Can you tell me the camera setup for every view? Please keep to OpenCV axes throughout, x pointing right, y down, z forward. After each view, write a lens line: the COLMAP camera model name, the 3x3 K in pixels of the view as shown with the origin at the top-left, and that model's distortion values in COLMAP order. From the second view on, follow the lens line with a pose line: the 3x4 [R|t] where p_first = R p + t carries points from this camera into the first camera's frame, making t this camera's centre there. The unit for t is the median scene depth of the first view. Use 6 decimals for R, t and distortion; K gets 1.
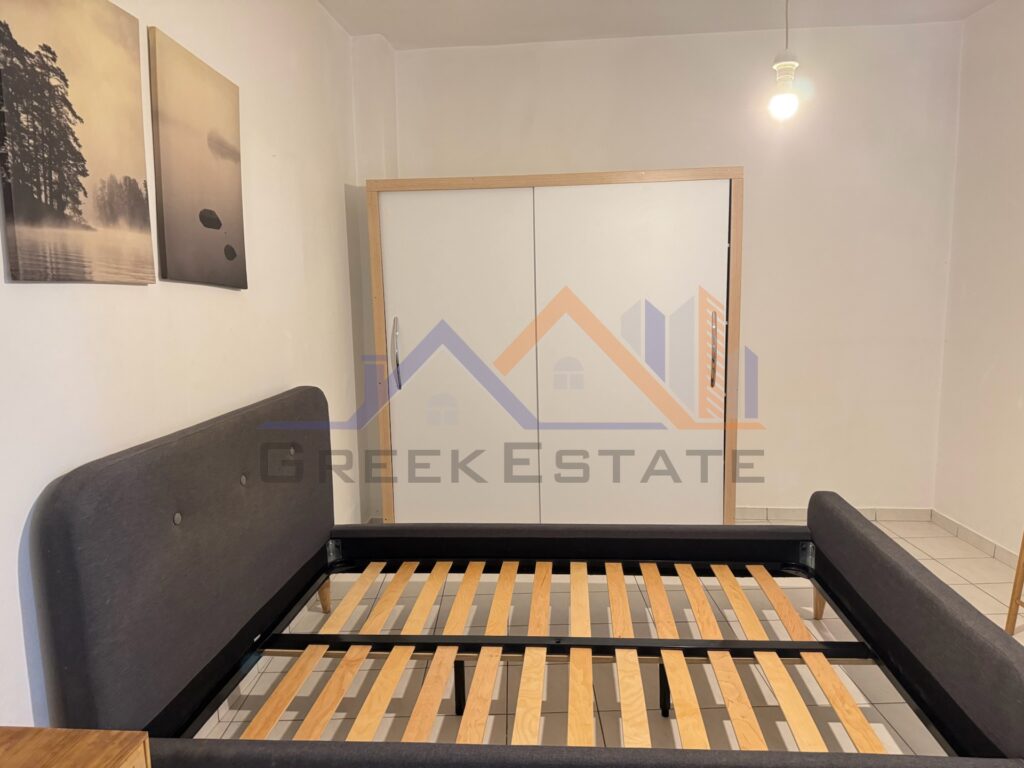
lens RADIAL K [[723.0, 0, 511.0], [0, 723.0, 383.3], [0, 0, 1]] dist [0.033712, -0.038147]
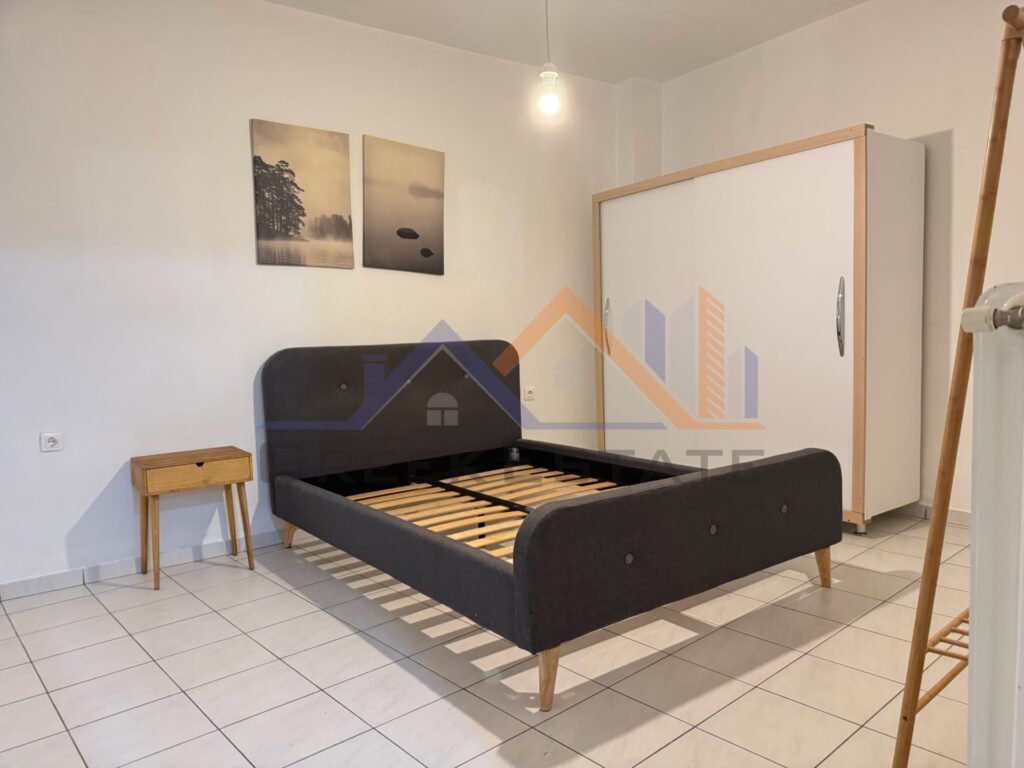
lens RADIAL K [[723.0, 0, 519.6], [0, 723.0, 393.5], [0, 0, 1]] dist [0.033712, -0.038147]
pose [[0.672800, 0.058625, -0.737498, 1.481756], [-0.081023, 0.996698, 0.005314, 0.177686], [0.735374, 0.056179, 0.675328, 0.047545]]
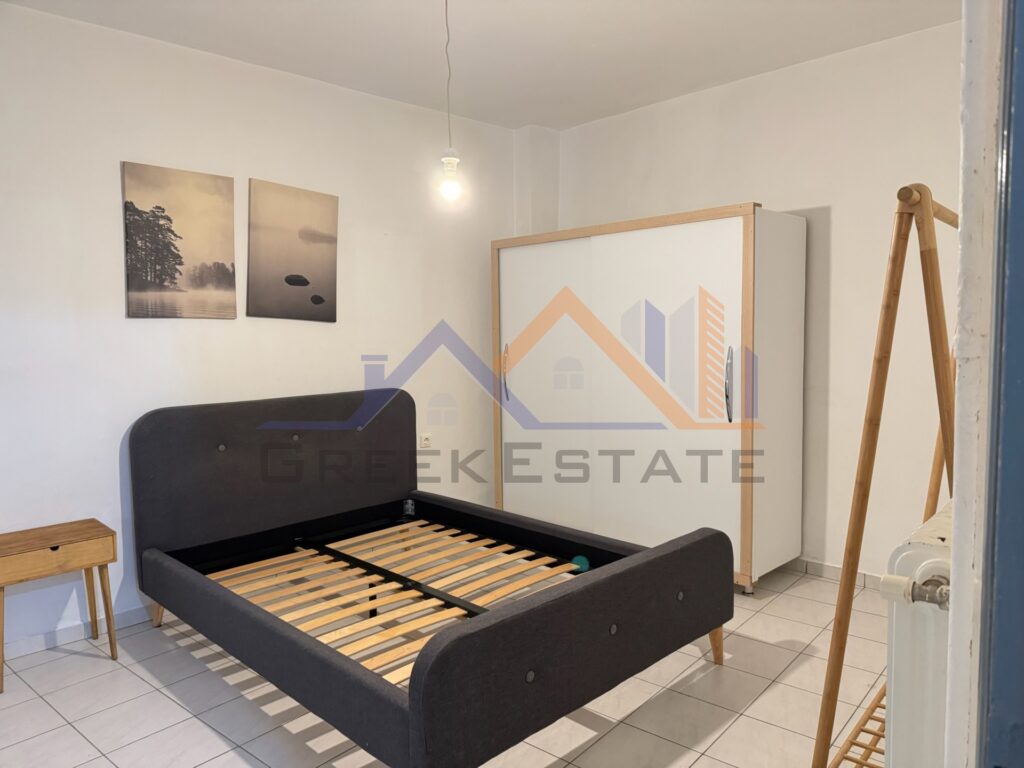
lens RADIAL K [[723.0, 0, 514.6], [0, 723.0, 373.4], [0, 0, 1]] dist [0.033712, -0.038147]
pose [[0.769693, 0.052899, -0.636219, 1.424440], [-0.088224, 0.995813, -0.023934, -0.021721], [0.632289, 0.074551, 0.771138, 0.061508]]
